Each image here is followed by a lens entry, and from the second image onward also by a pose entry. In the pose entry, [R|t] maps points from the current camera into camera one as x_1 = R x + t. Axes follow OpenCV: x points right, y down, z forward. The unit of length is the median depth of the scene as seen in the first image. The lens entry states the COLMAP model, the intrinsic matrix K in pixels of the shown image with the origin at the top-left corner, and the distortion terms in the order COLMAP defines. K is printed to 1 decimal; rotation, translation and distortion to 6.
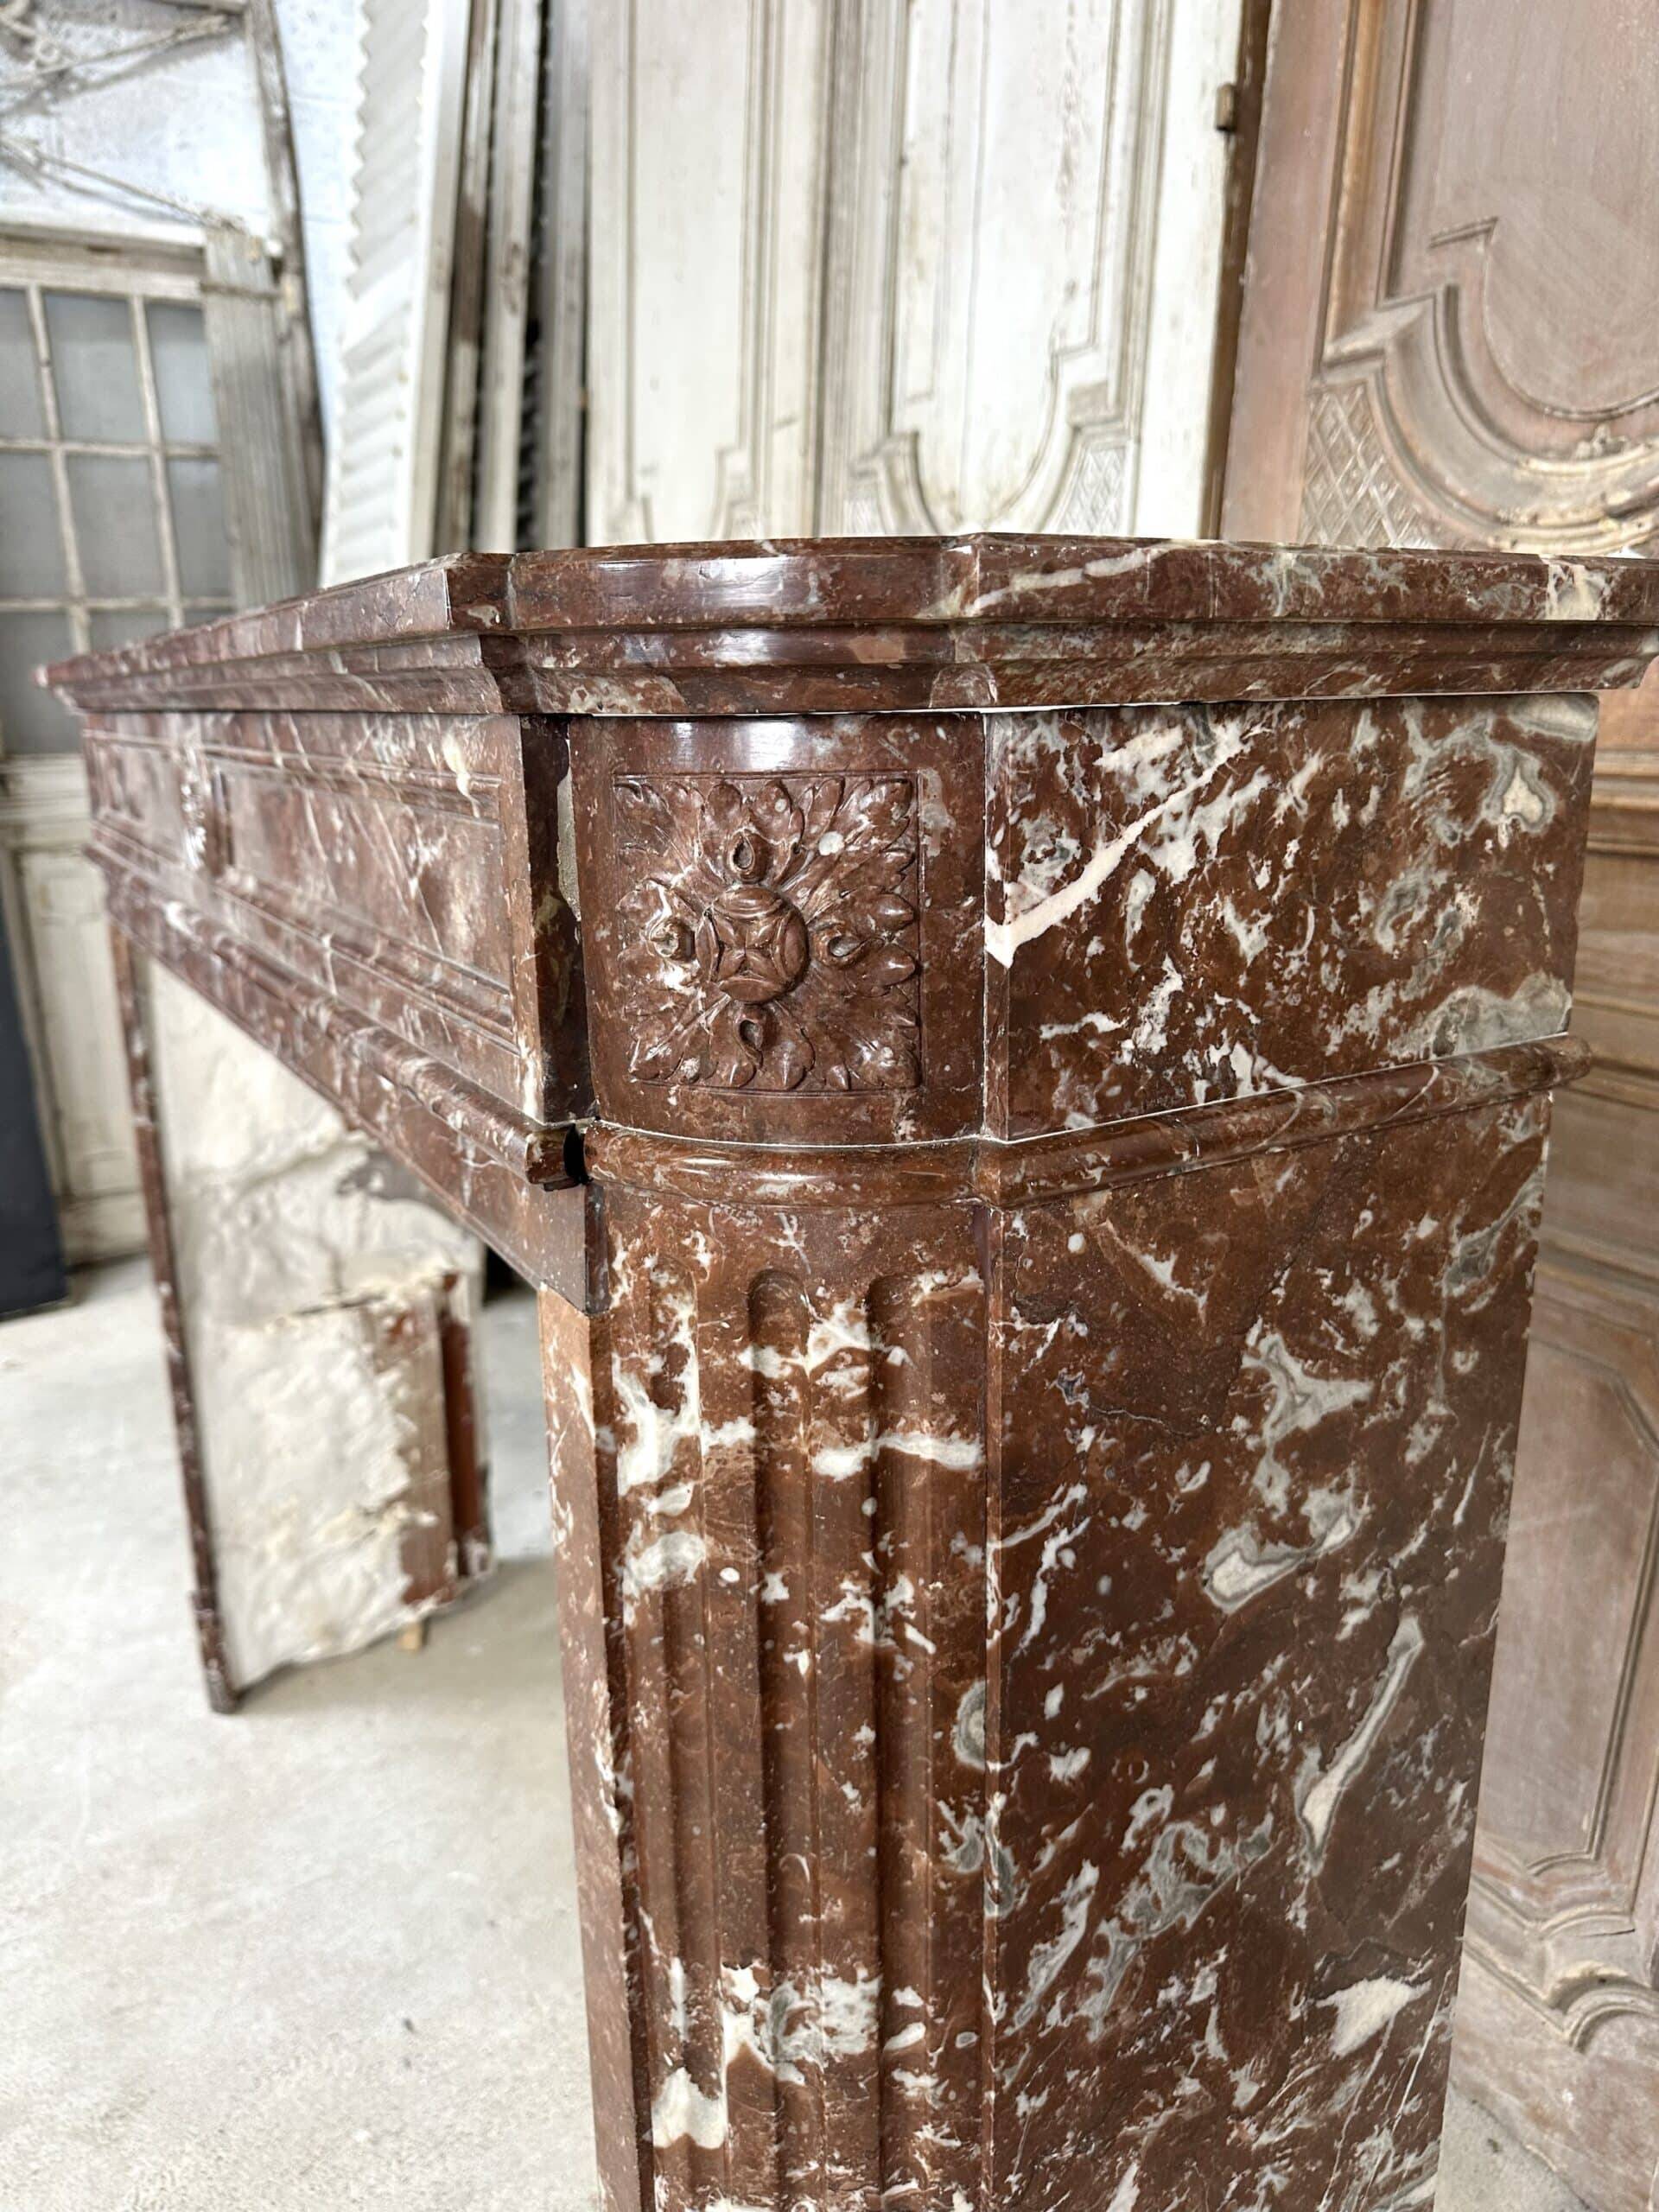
lens RADIAL K [[1592.0, 0, 840.2], [0, 1592.0, 1089.8], [0, 0, 1]] dist [0.005763, -0.026075]
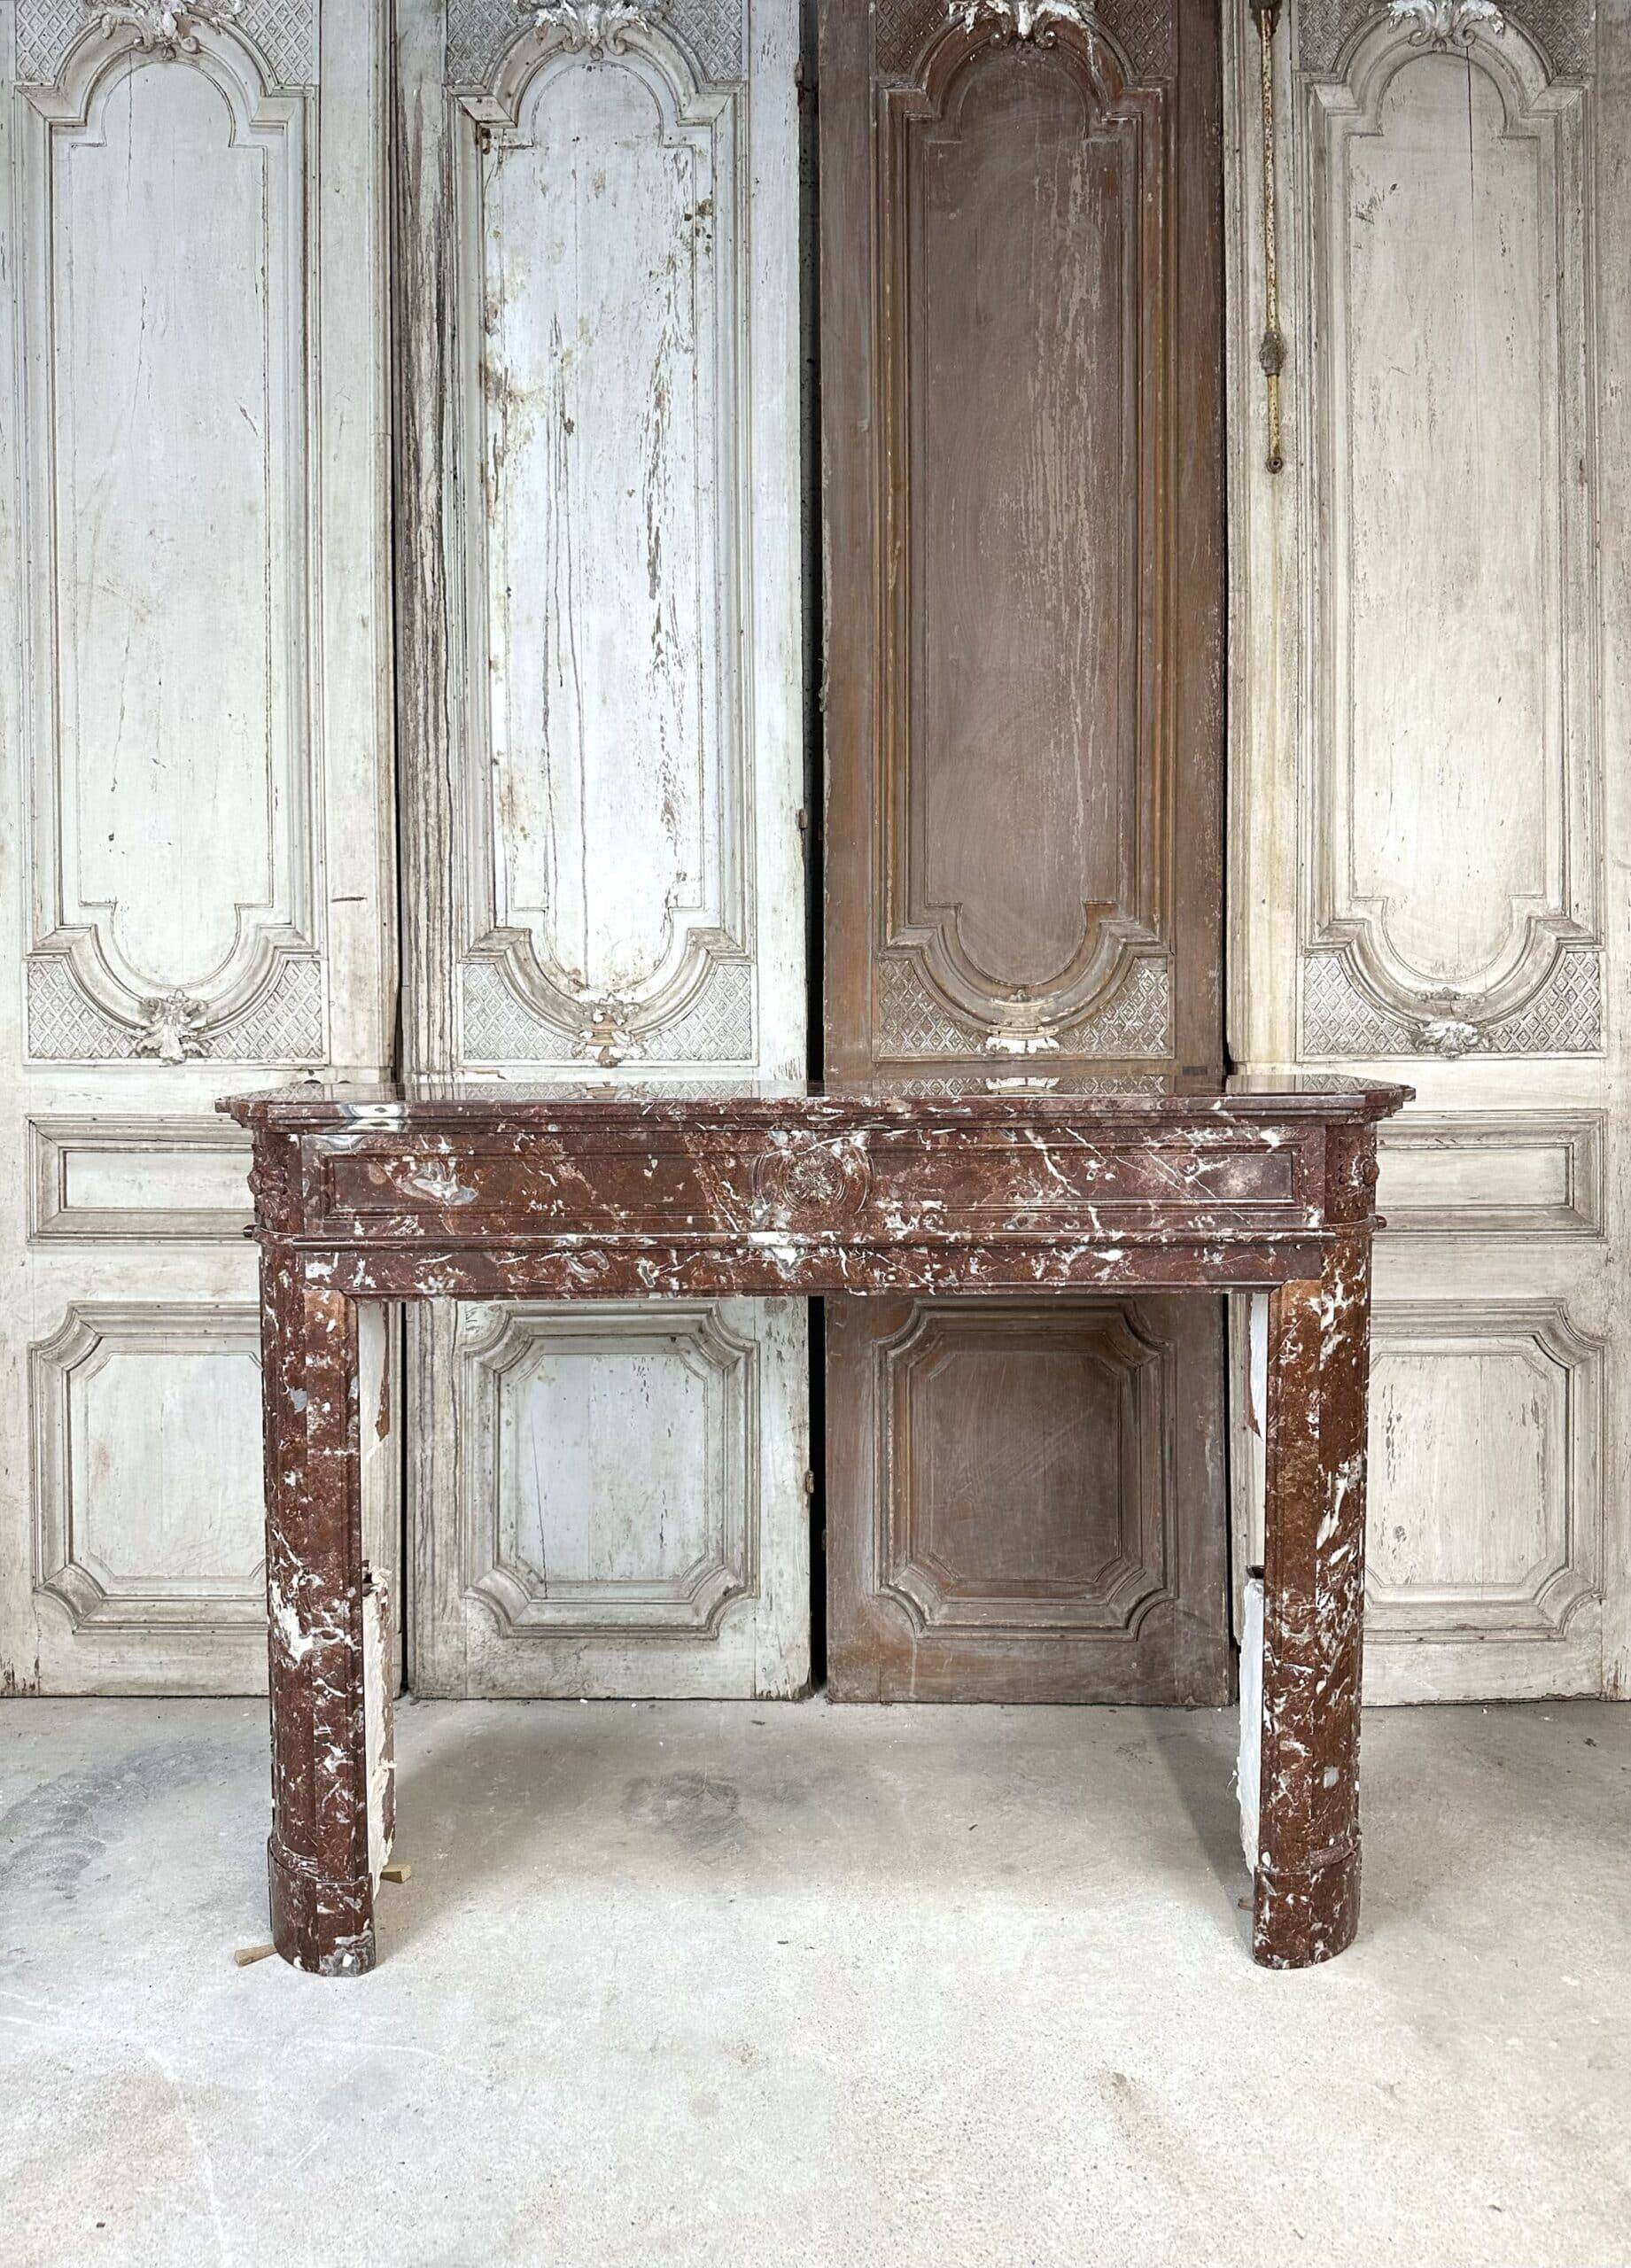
lens RADIAL K [[1564.9, 0, 828.8], [0, 1564.9, 1133.1], [0, 0, 1]] dist [0.063301, -0.088097]
pose [[0.516299, -0.060054, 0.854300, -1.742008], [0.207774, 0.976519, -0.056923, -0.100171], [-0.830822, 0.206891, 0.516654, -0.013340]]
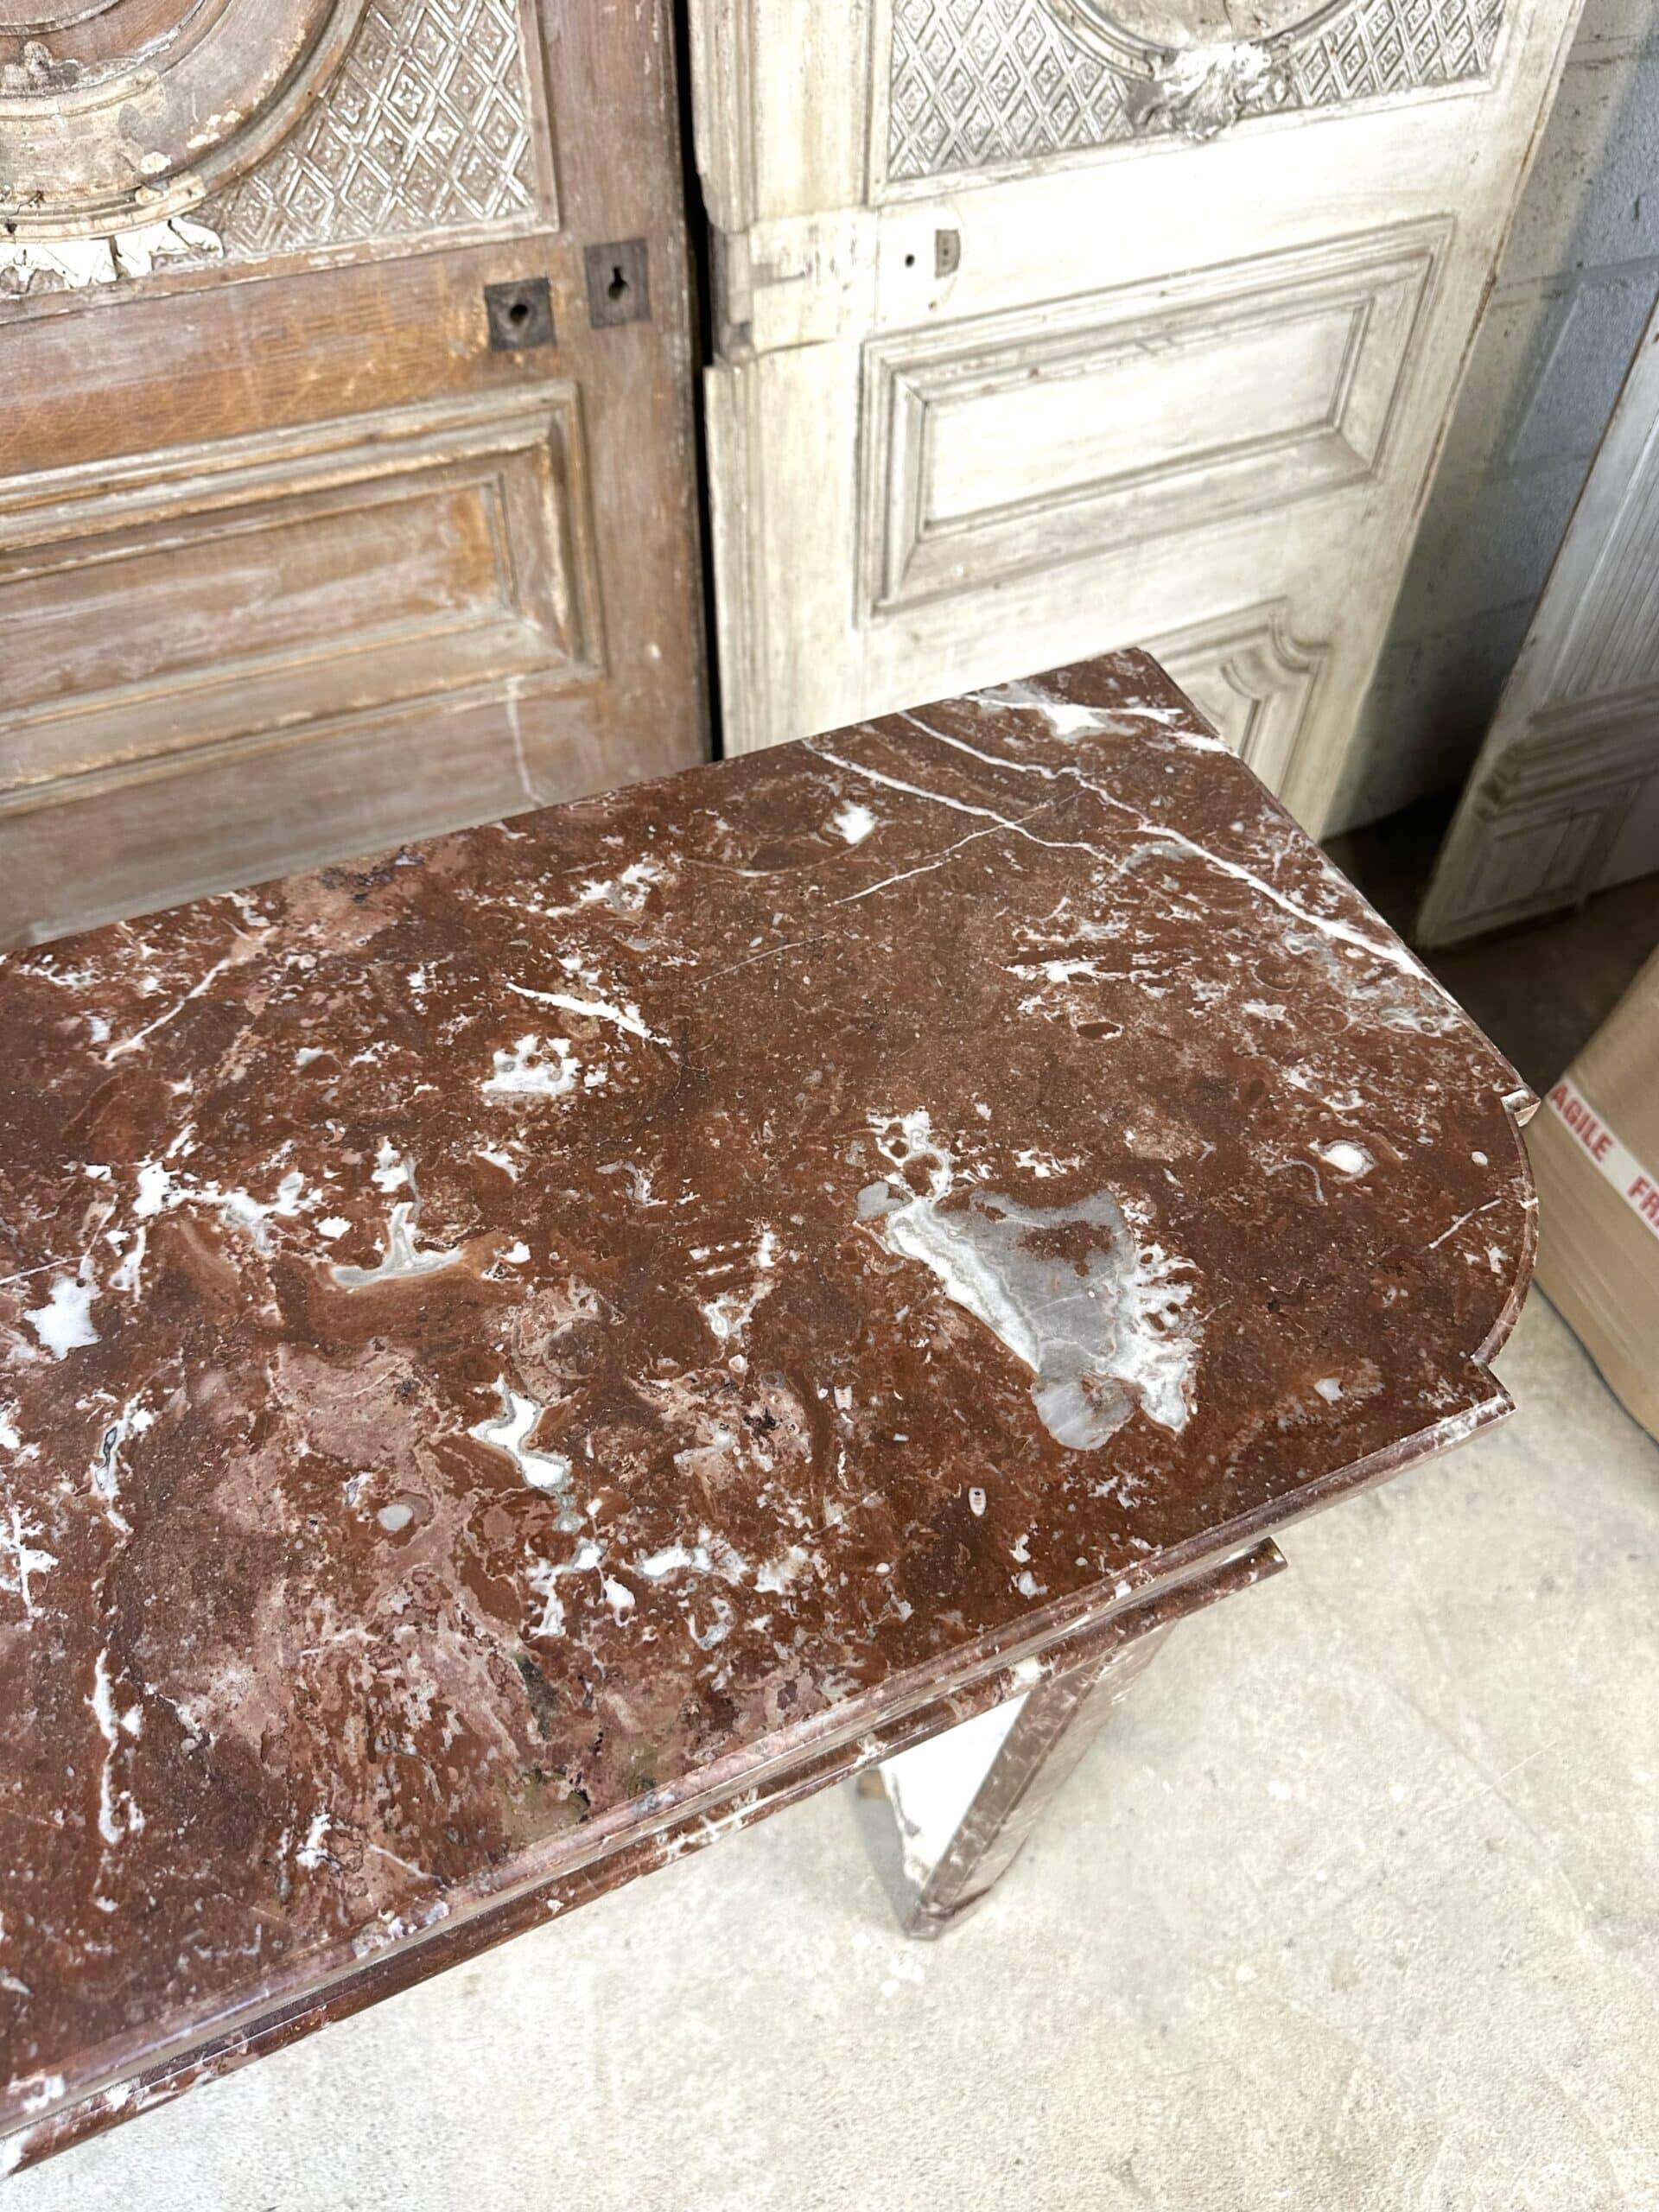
lens RADIAL K [[1592.0, 0, 854.5], [0, 1592.0, 1108.9], [0, 0, 1]] dist [0.005763, -0.026075]
pose [[0.090085, -0.791735, 0.604185, -0.324085], [0.184301, 0.609427, 0.771124, -0.572161], [-0.978733, 0.041886, 0.200818, 0.443732]]
